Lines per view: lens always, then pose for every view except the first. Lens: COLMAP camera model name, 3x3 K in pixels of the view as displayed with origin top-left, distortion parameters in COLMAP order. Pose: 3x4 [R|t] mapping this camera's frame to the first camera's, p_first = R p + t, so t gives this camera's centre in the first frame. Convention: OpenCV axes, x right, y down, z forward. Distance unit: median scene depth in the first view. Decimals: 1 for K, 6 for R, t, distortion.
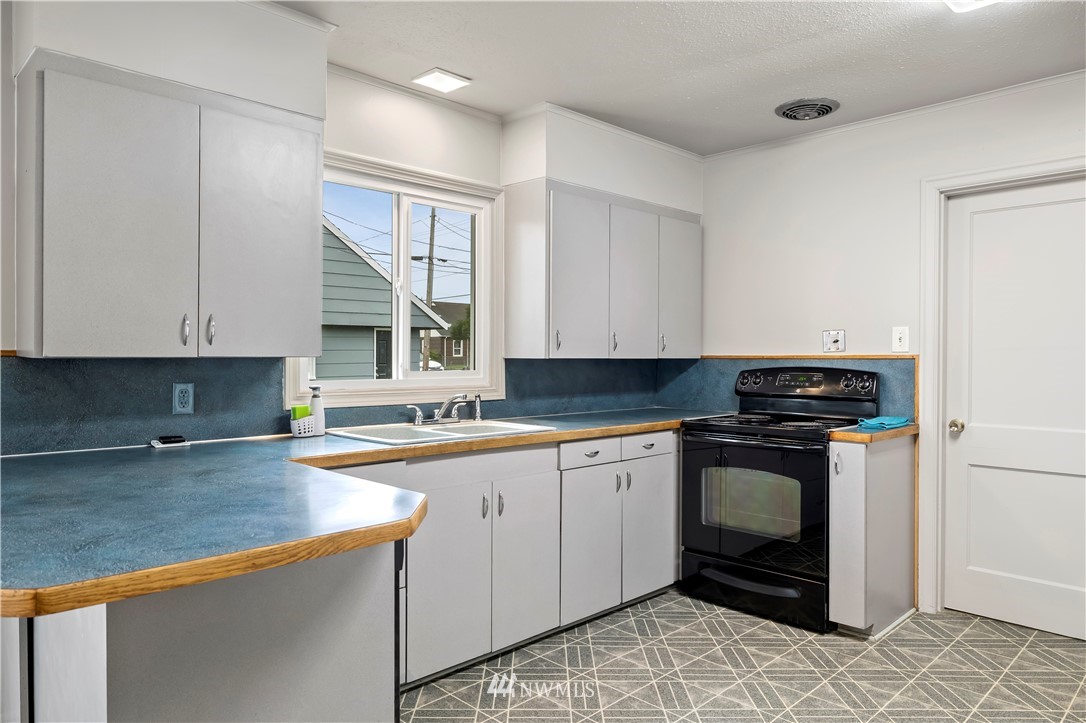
lens RADIAL K [[707.0, 0, 542.4], [0, 707.0, 358.0], [0, 0, 1]] dist [0.012704, 0.000936]
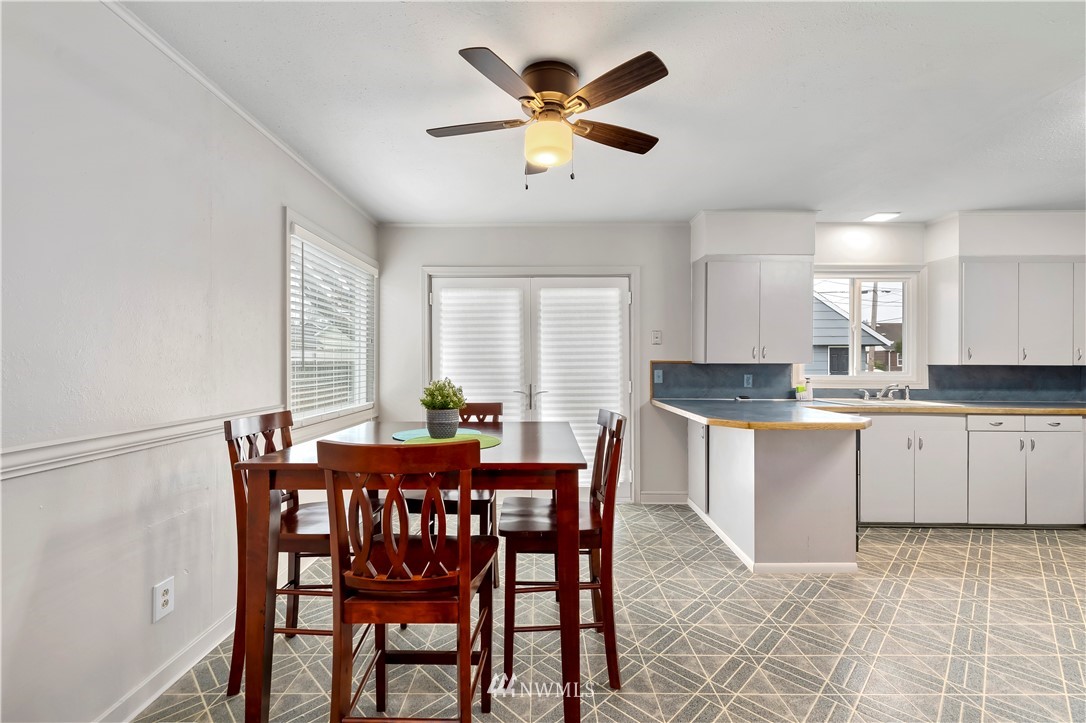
lens RADIAL K [[459.9, 0, 539.8], [0, 459.9, 362.5], [0, 0, 1]] dist [-0.000552, -0.000697]
pose [[0.705784, -0.003097, -0.708420, 0.073681], [-0.003677, 0.999961, -0.008035, 0.007450], [0.708418, 0.008276, 0.705745, -0.451248]]
